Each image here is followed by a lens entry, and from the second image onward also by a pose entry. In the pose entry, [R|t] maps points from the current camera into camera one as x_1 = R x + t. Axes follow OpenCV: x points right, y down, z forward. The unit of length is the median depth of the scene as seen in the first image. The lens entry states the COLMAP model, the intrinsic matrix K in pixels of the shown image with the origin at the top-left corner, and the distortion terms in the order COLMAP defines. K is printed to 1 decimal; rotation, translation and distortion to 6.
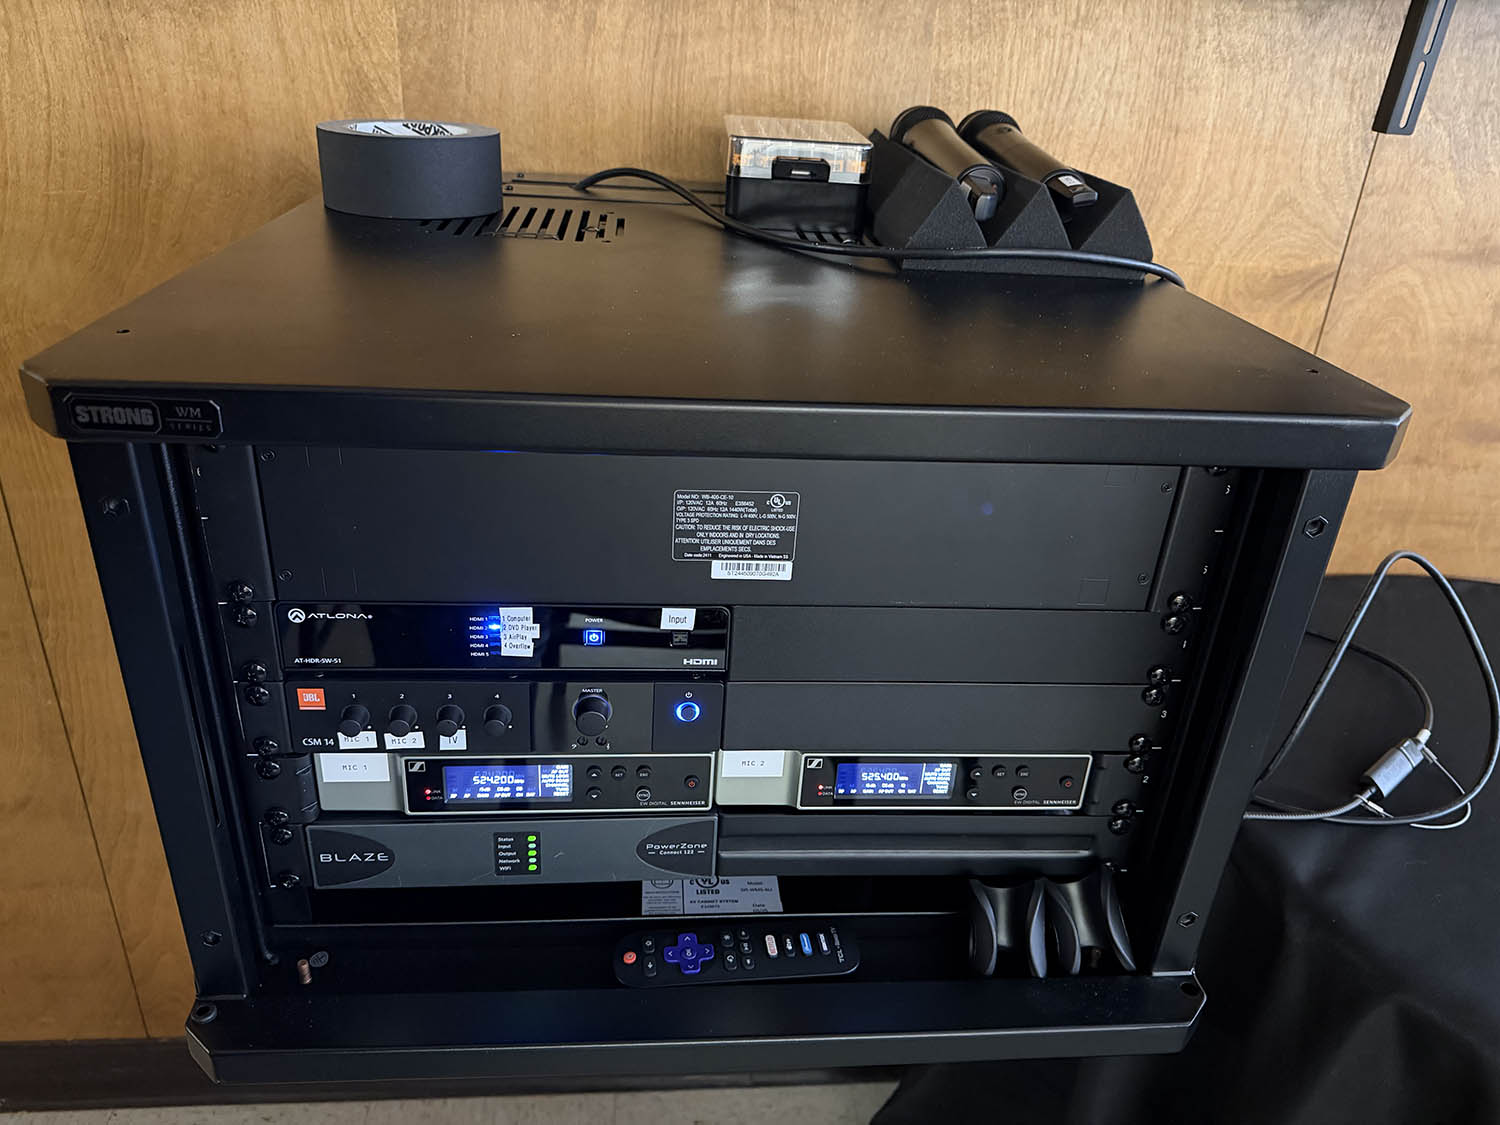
lens RADIAL K [[1067.8, 0, 748.8], [0, 1067.8, 558.9], [0, 0, 1]] dist [0.055702, -0.041202]
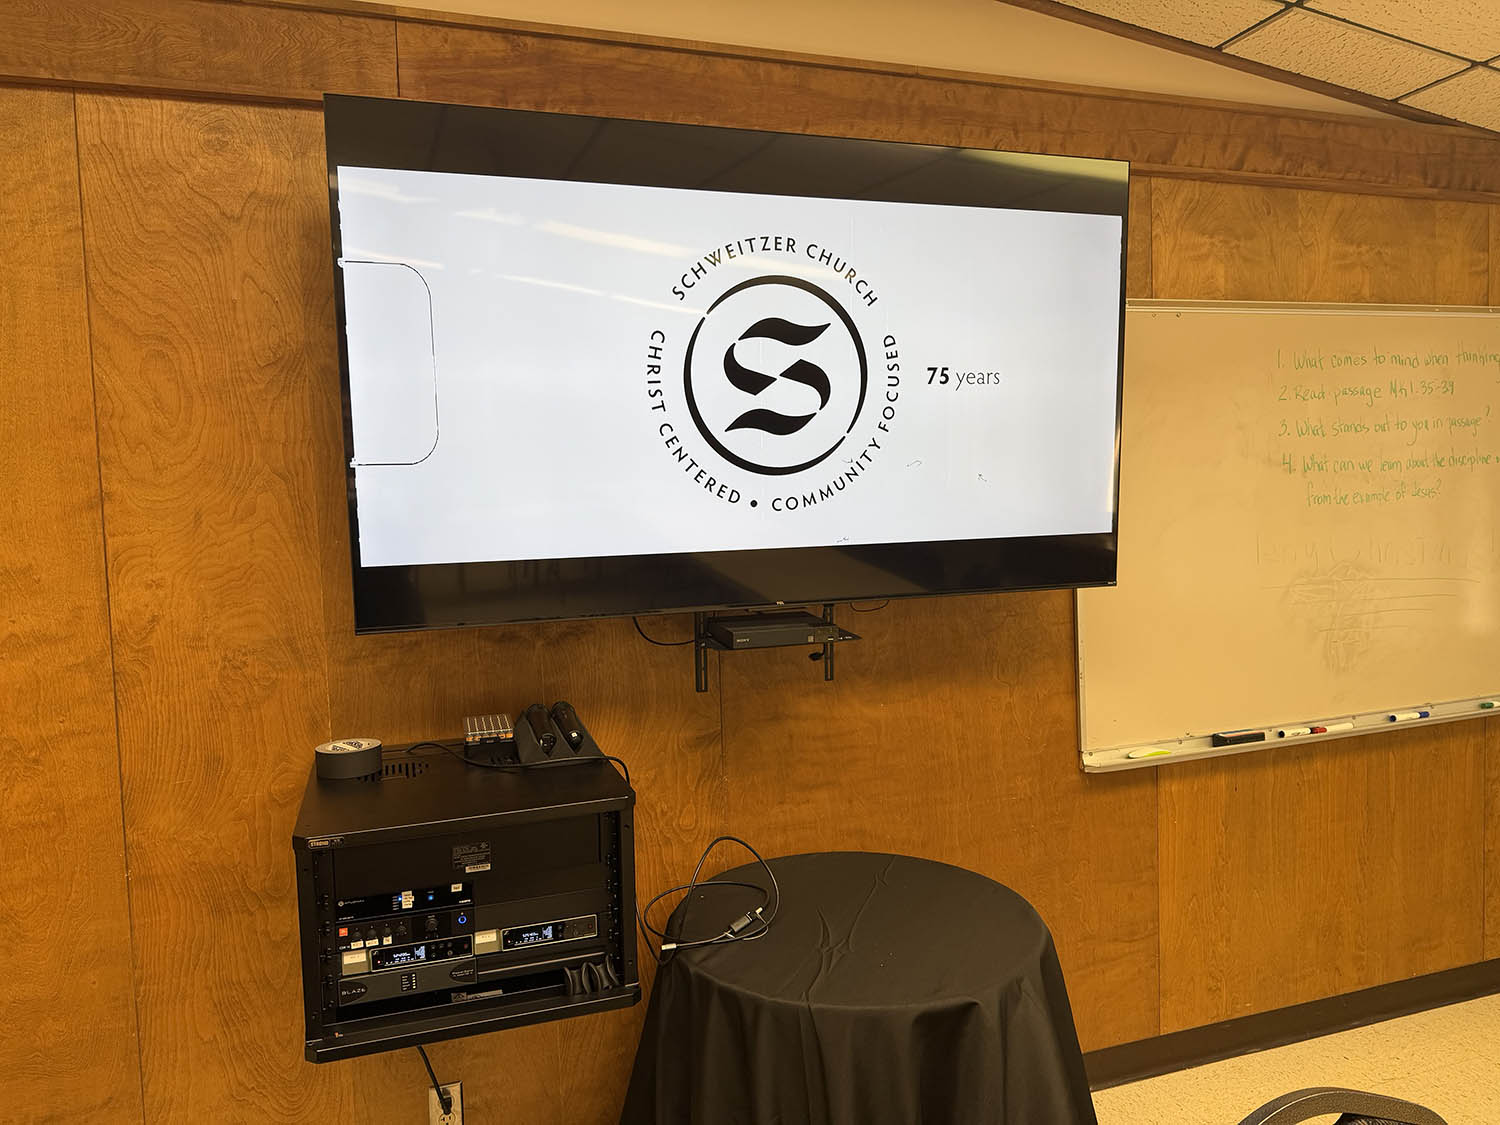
lens RADIAL K [[1067.8, 0, 744.7], [0, 1067.8, 563.9], [0, 0, 1]] dist [0.055702, -0.041202]
pose [[0.969804, -0.103700, 0.220741, 0.157584], [0.177498, 0.920829, -0.347230, 0.420683], [-0.167257, 0.375926, 0.911430, -2.424121]]
